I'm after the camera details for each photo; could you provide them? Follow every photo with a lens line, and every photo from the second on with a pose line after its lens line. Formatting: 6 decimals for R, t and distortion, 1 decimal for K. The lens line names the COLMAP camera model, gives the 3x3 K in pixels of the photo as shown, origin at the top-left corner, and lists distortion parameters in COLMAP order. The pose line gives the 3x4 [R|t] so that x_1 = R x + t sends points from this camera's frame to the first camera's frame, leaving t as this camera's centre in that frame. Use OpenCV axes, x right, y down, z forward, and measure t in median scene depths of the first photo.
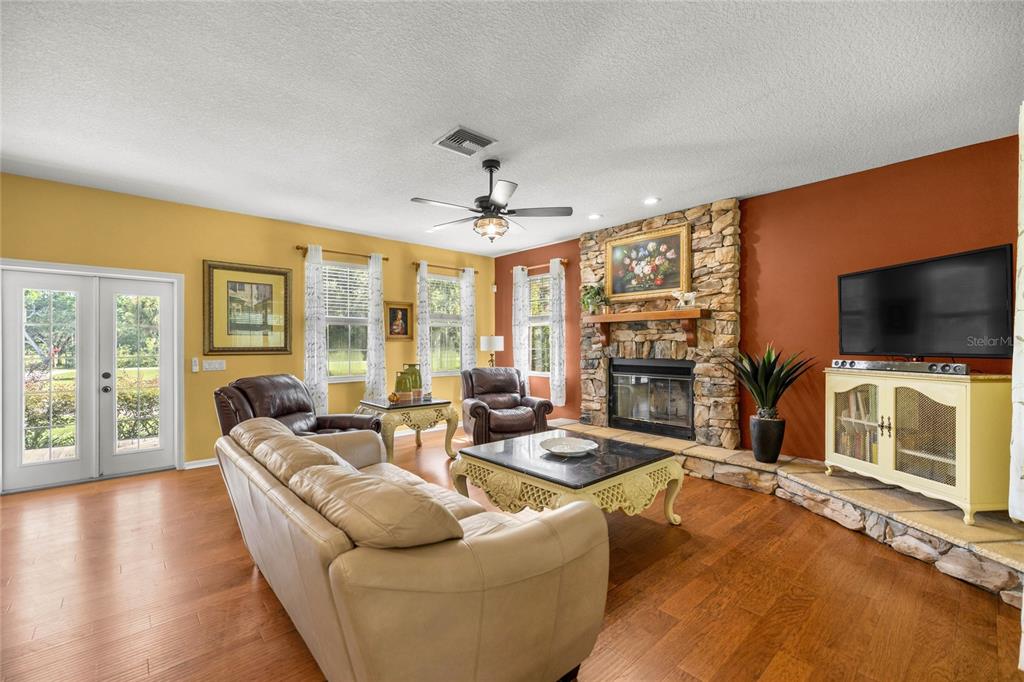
lens RADIAL K [[432.2, 0, 513.4], [0, 432.2, 344.6], [0, 0, 1]] dist [0.000939, -0.000431]
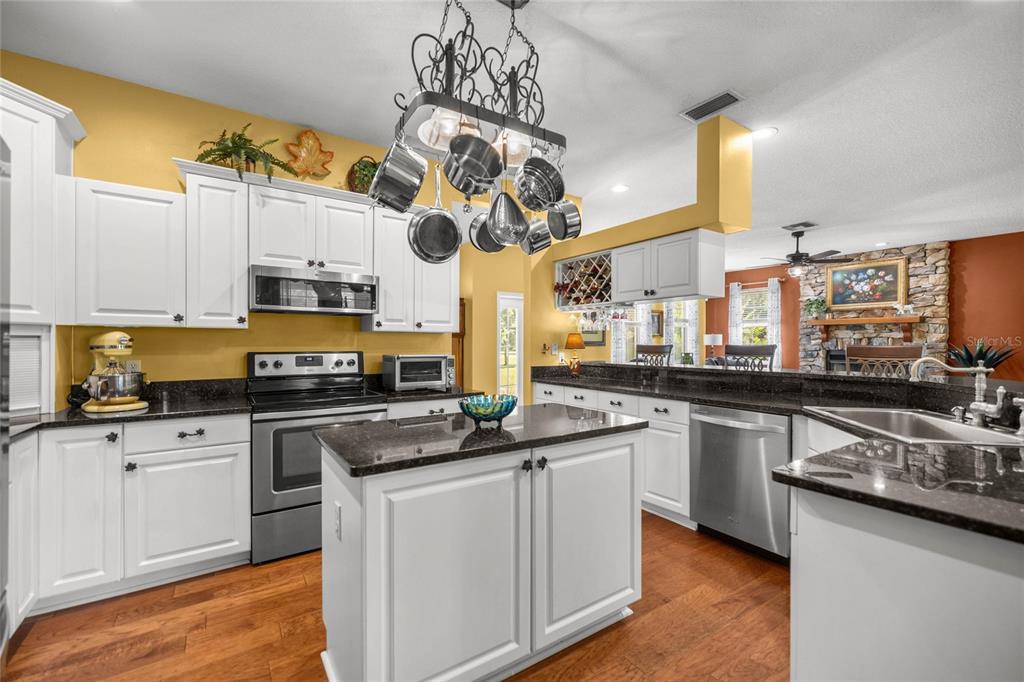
lens RADIAL K [[432.2, 0, 511.5], [0, 432.2, 343.1], [0, 0, 1]] dist [0.000939, -0.000431]
pose [[0.988391, 0.000183, -0.151931, -0.627007], [0.000517, 0.999989, 0.004569, 0.001684], [0.151931, -0.004594, 0.988380, -0.589065]]
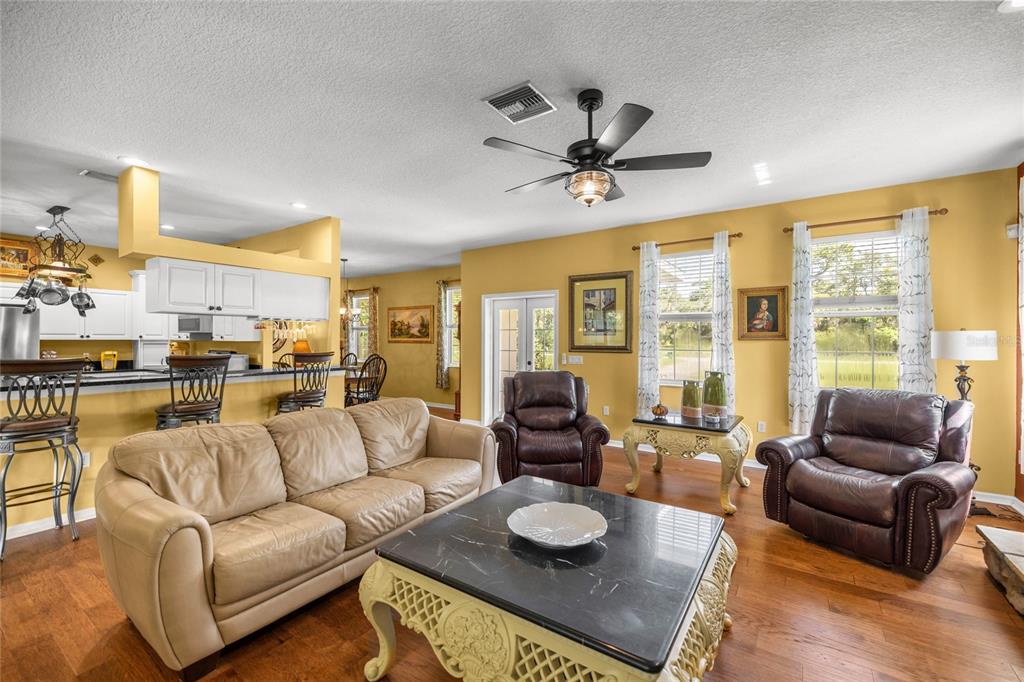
lens RADIAL K [[432.2, 0, 512.9], [0, 432.2, 338.1], [0, 0, 1]] dist [0.000939, -0.000431]
pose [[0.231784, 0.003758, -0.972760, 0.504873], [0.000721, 0.999992, 0.004035, -0.021797], [0.972767, -0.001636, 0.231780, 0.586371]]
